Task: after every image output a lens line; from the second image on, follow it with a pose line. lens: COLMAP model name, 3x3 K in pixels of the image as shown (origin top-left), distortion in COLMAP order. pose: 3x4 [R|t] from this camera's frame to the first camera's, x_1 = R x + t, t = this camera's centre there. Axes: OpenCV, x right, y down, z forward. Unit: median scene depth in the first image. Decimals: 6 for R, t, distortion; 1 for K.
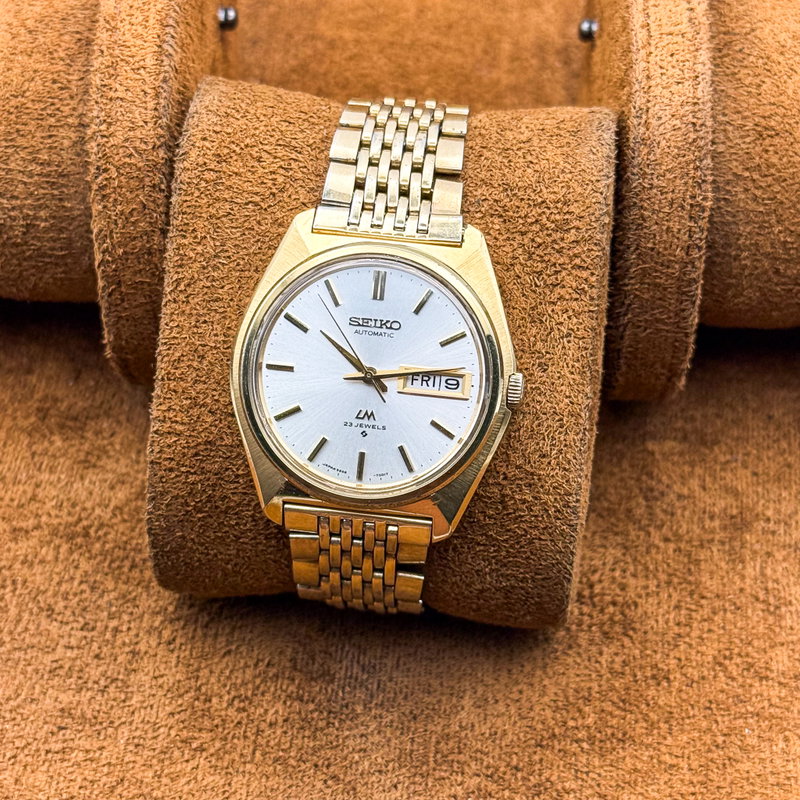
lens RADIAL K [[1999.7, 0, 400.2], [0, 1999.7, 389.5], [0, 0, 1]] dist [0.113212, 0.425428]
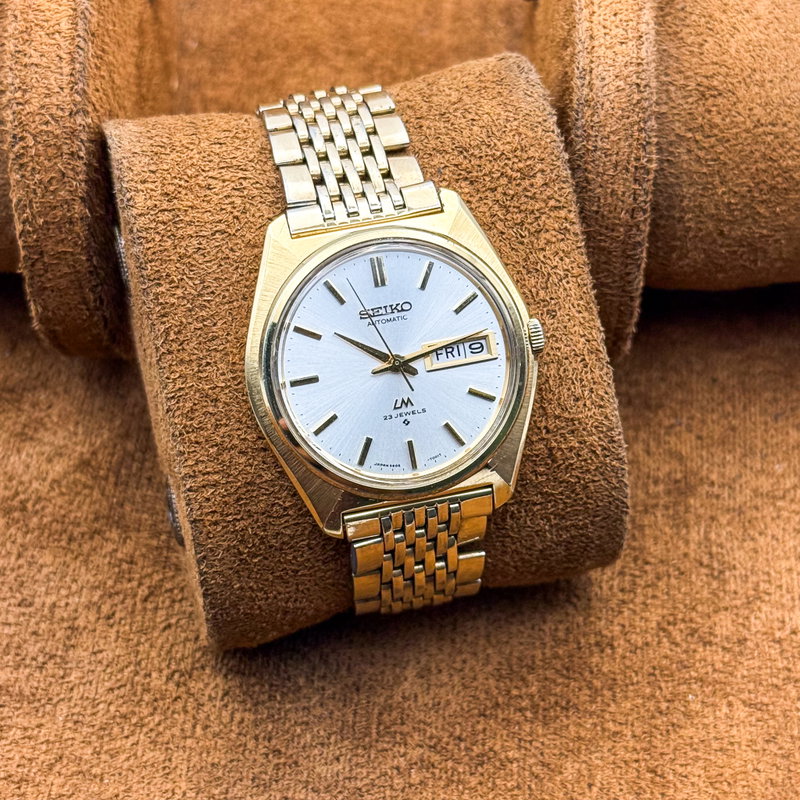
lens RADIAL K [[1999.7, 0, 400.2], [0, 1999.7, 389.5], [0, 0, 1]] dist [0.113212, 0.425428]
pose [[0.935773, -0.275881, 0.219586, -0.224818], [0.277193, 0.960477, 0.025447, -0.020967], [-0.217928, 0.037055, 0.975261, 0.048134]]
